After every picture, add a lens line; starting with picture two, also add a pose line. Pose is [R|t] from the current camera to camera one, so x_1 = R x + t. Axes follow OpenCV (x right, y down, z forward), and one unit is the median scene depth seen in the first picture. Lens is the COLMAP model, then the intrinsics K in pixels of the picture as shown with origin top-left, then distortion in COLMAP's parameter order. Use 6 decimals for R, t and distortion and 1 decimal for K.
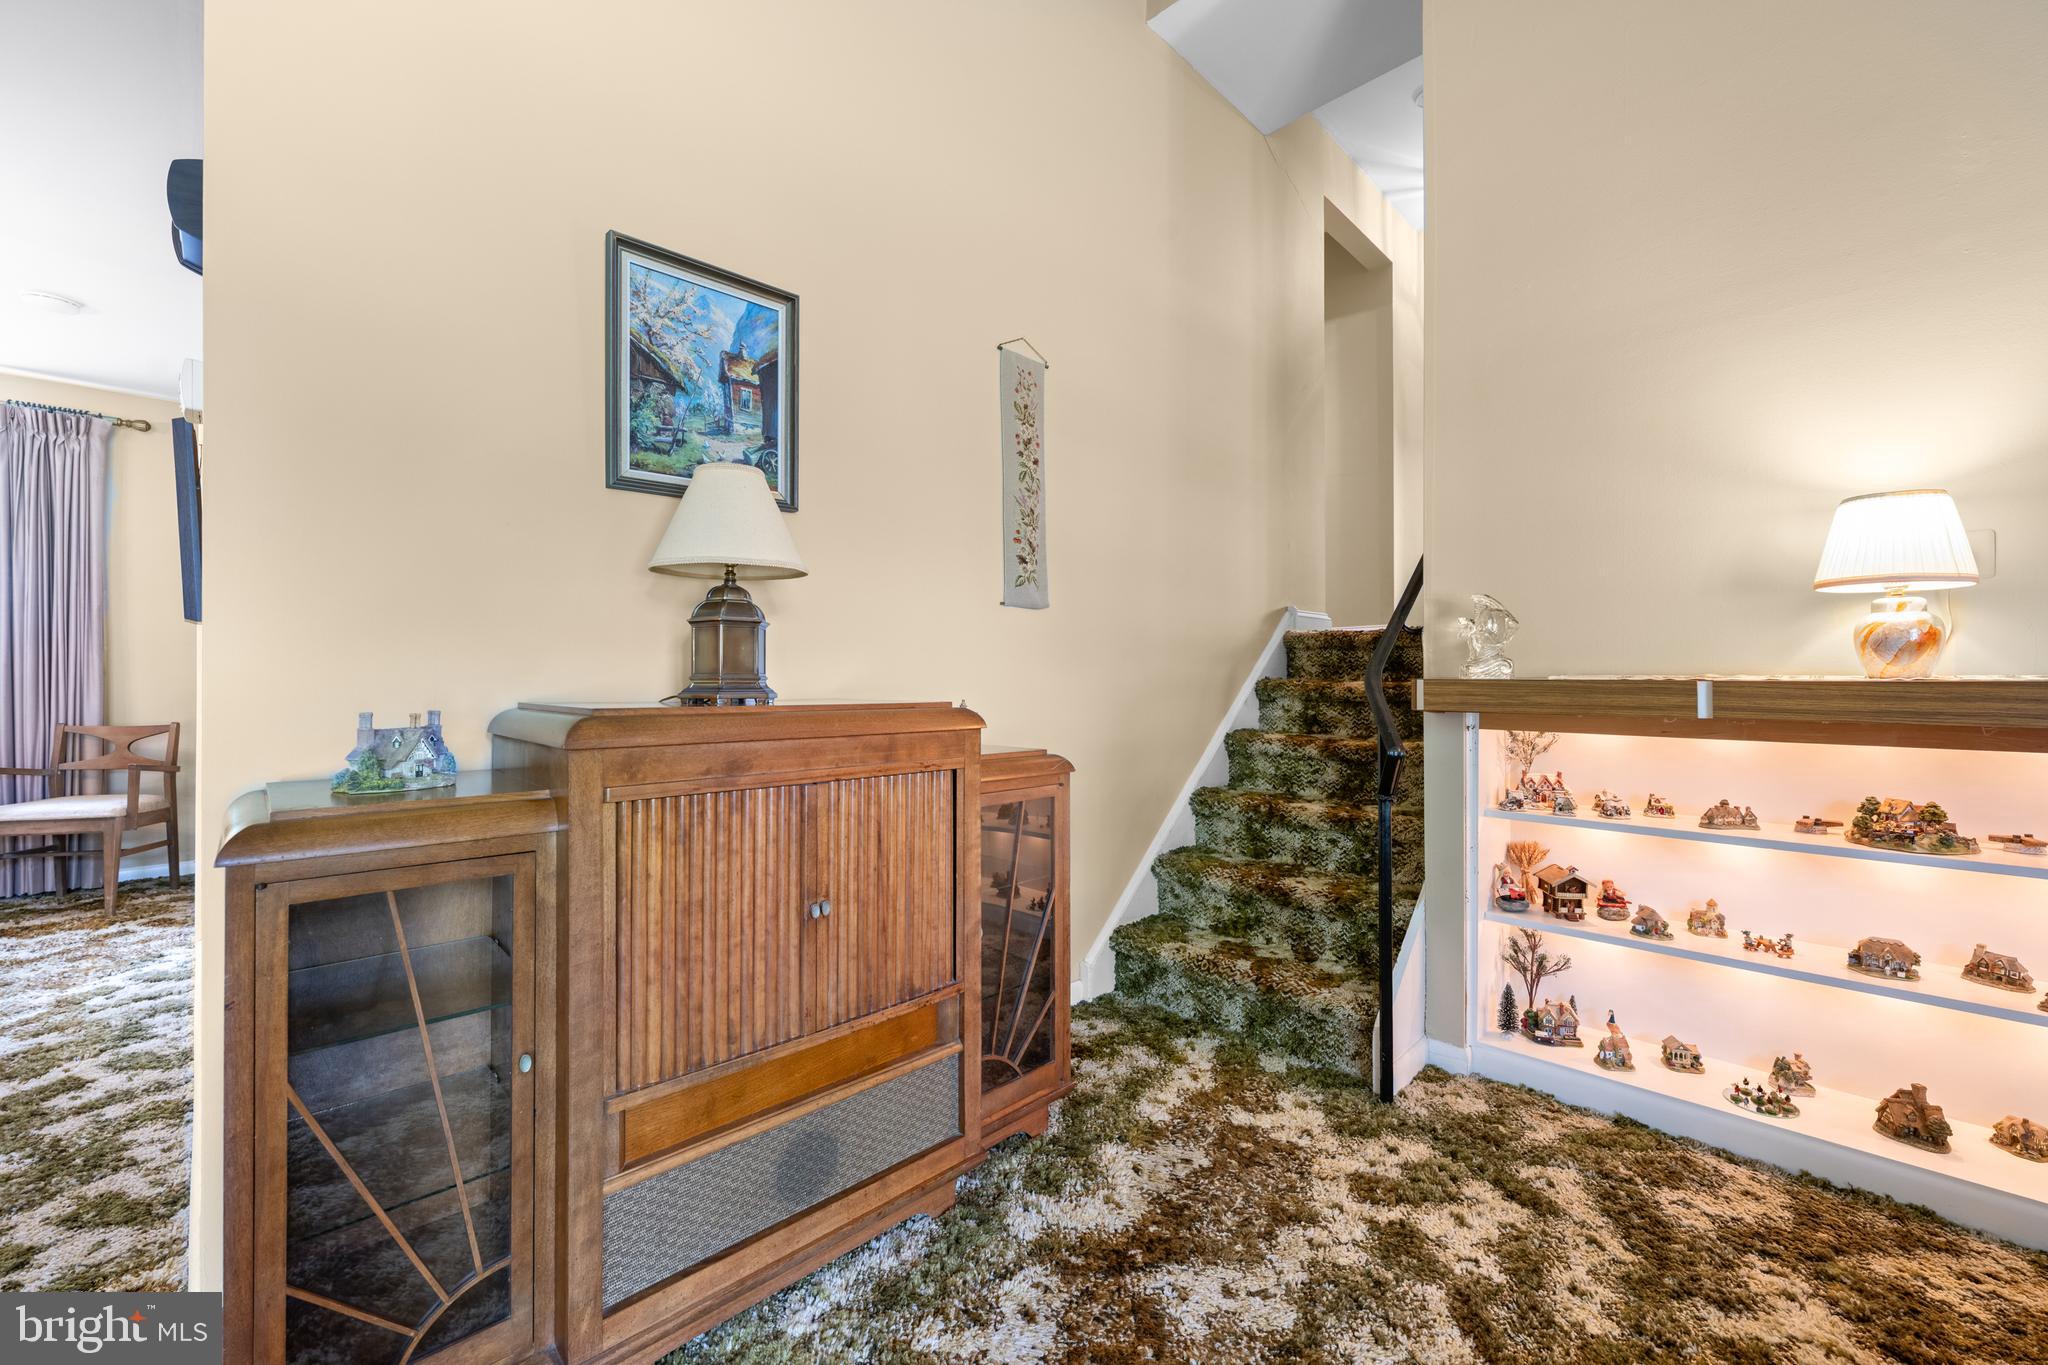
lens RADIAL K [[819.3, 0, 1027.4], [0, 819.3, 677.2], [0, 0, 1]] dist [-0.001774, 0.000403]
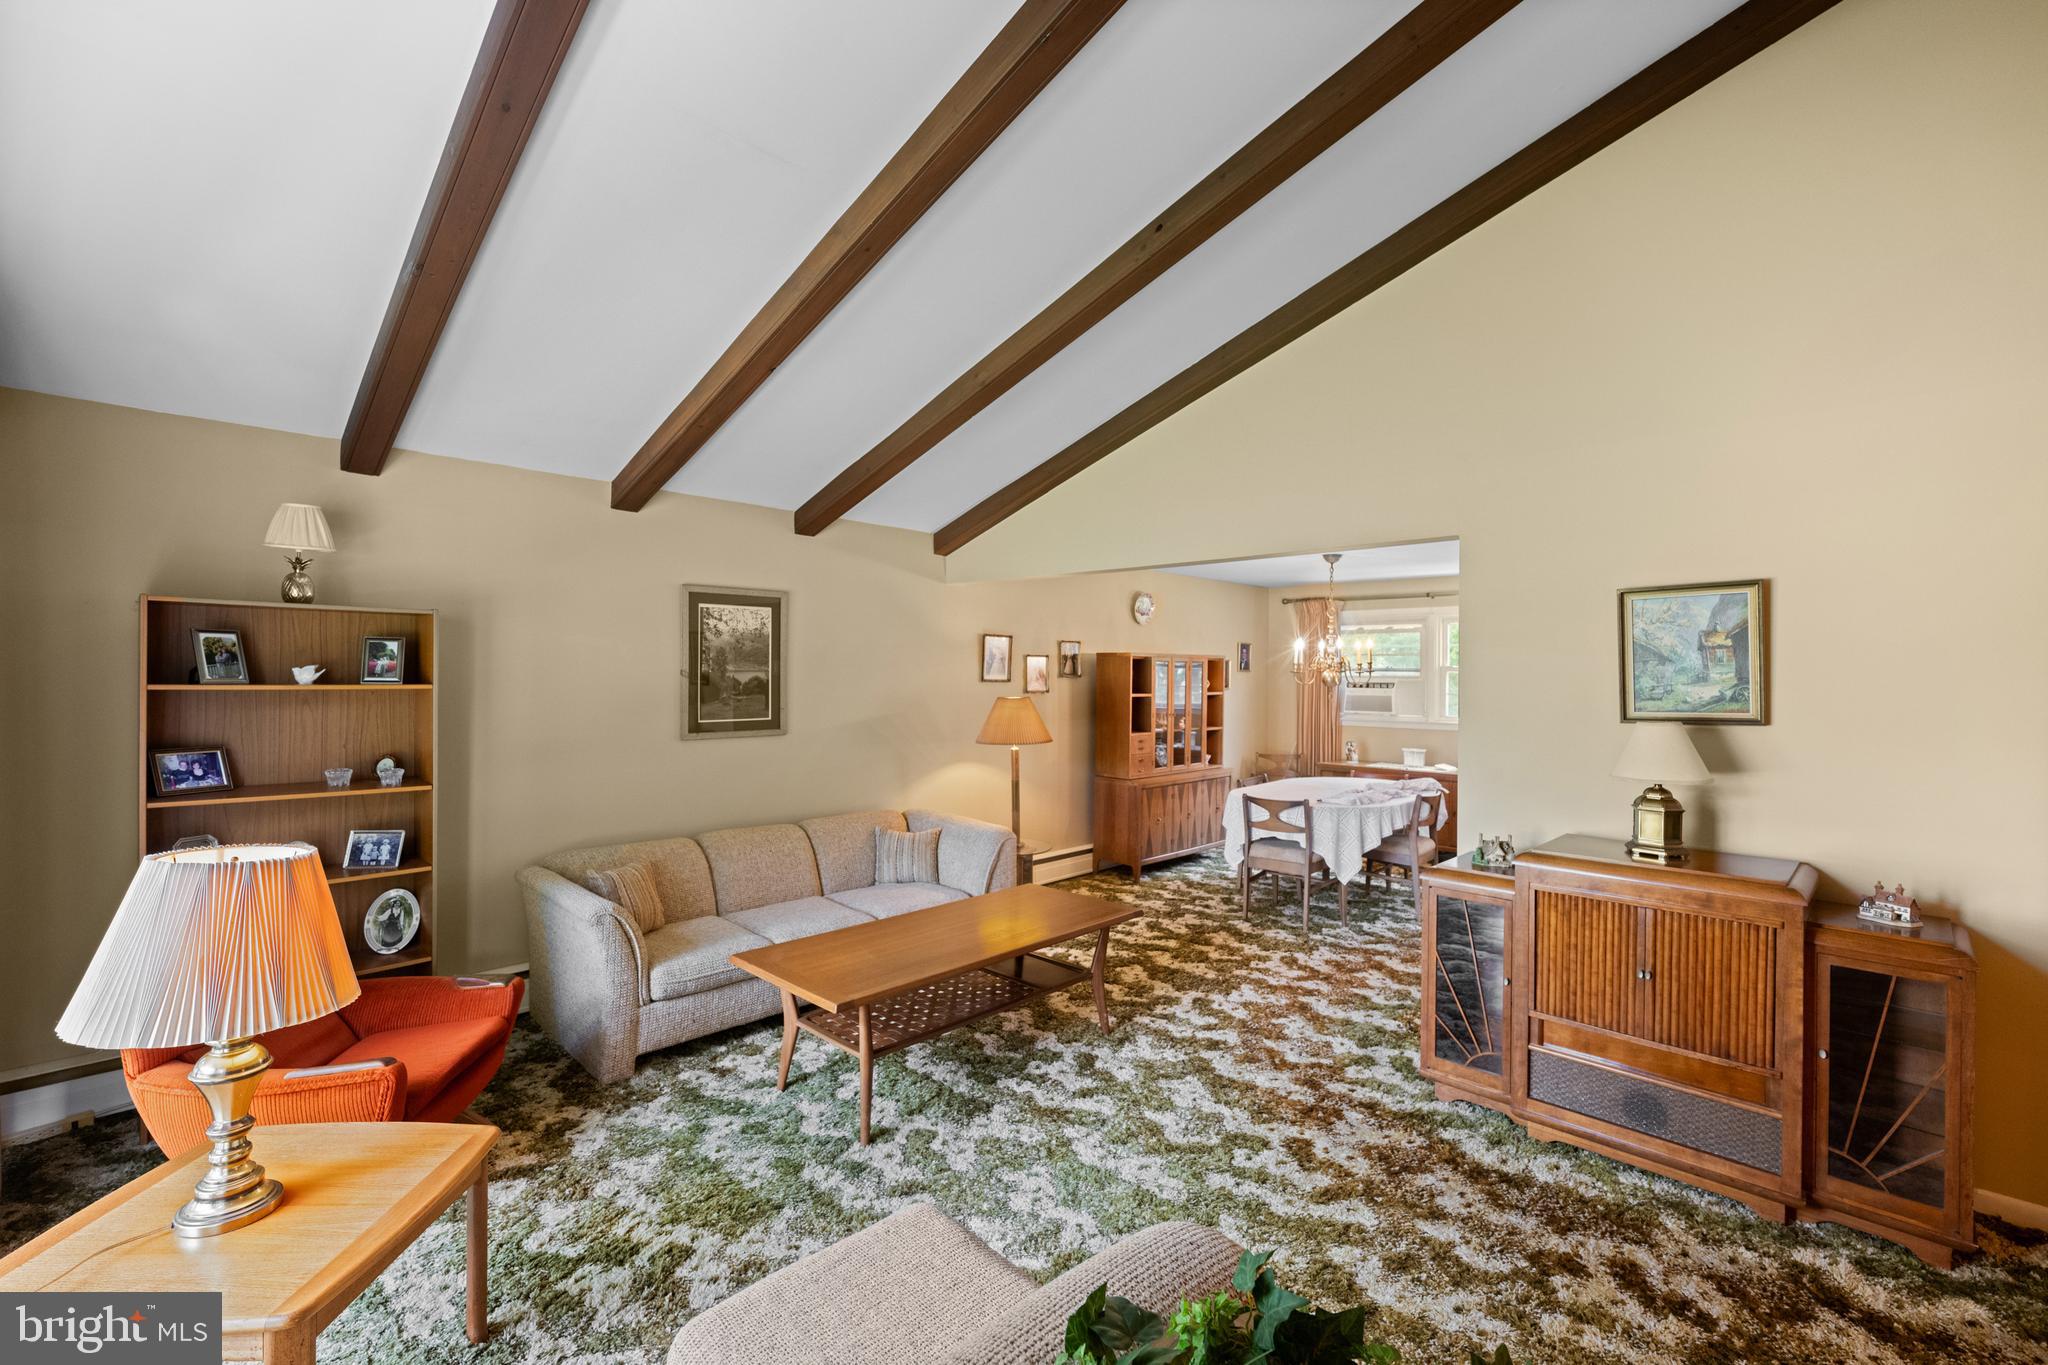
lens RADIAL K [[860.2, 0, 1015.3], [0, 860.2, 690.9], [0, 0, 1]] dist [-0.004134, 0.001352]
pose [[0.007684, 0.015817, -0.999845, 1.307775], [-0.000892, 0.999875, 0.015811, -0.307918], [0.999970, 0.000771, 0.007697, -0.357328]]
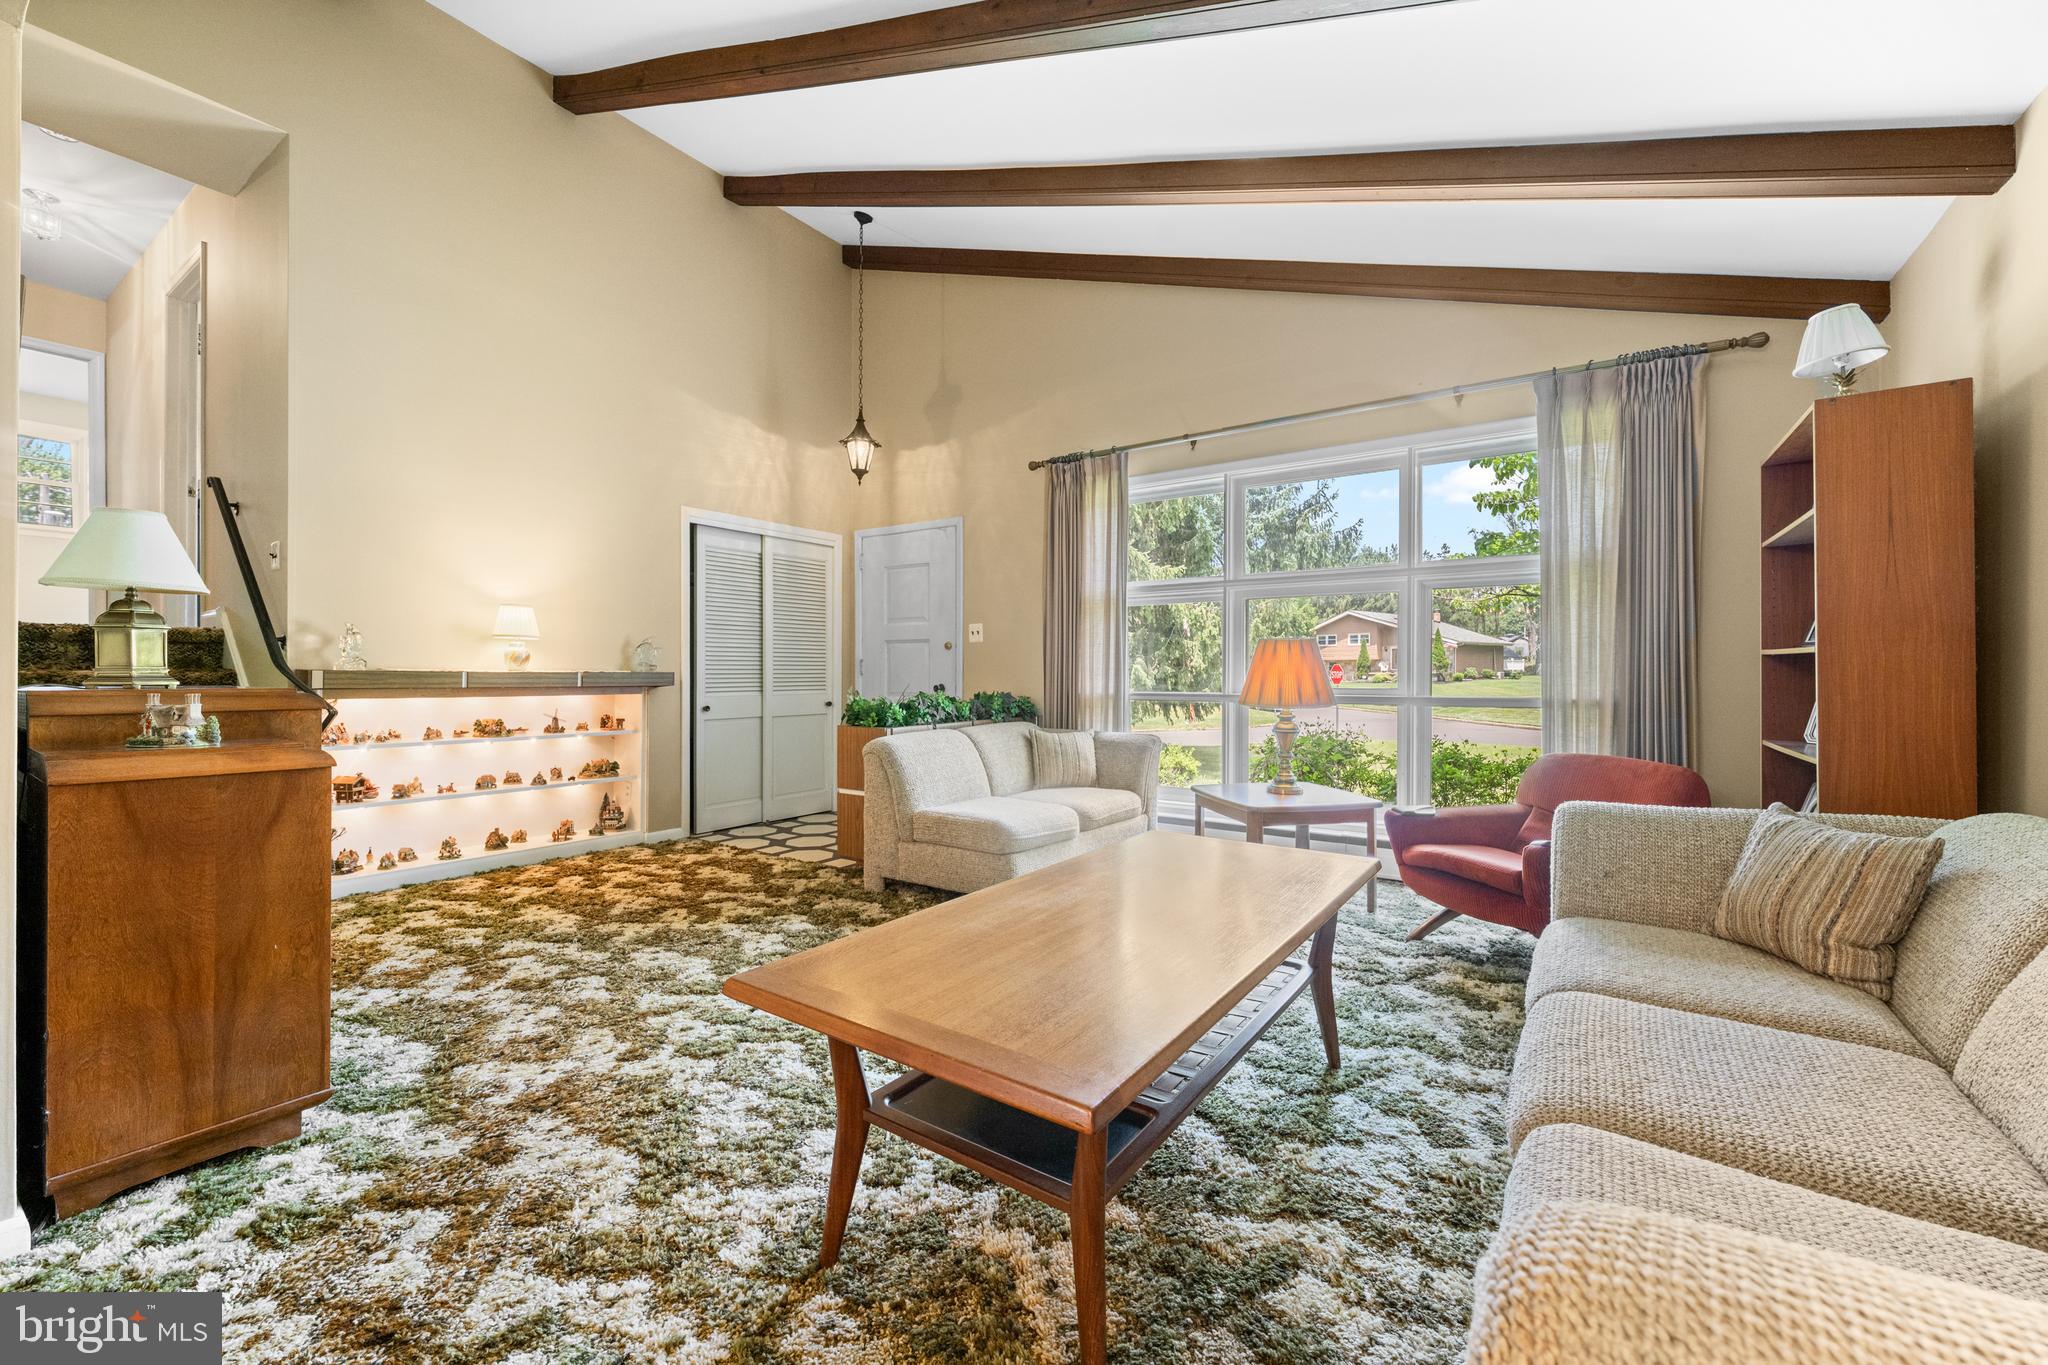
lens RADIAL K [[819.3, 0, 1014.4], [0, 819.3, 674.1], [0, 0, 1]] dist [-0.001774, 0.000403]
pose [[-0.177838, -0.002686, 0.984056, -1.675194], [-0.011251, 0.999936, 0.000696, -0.007203], [-0.983995, -0.010948, -0.177857, -0.140346]]
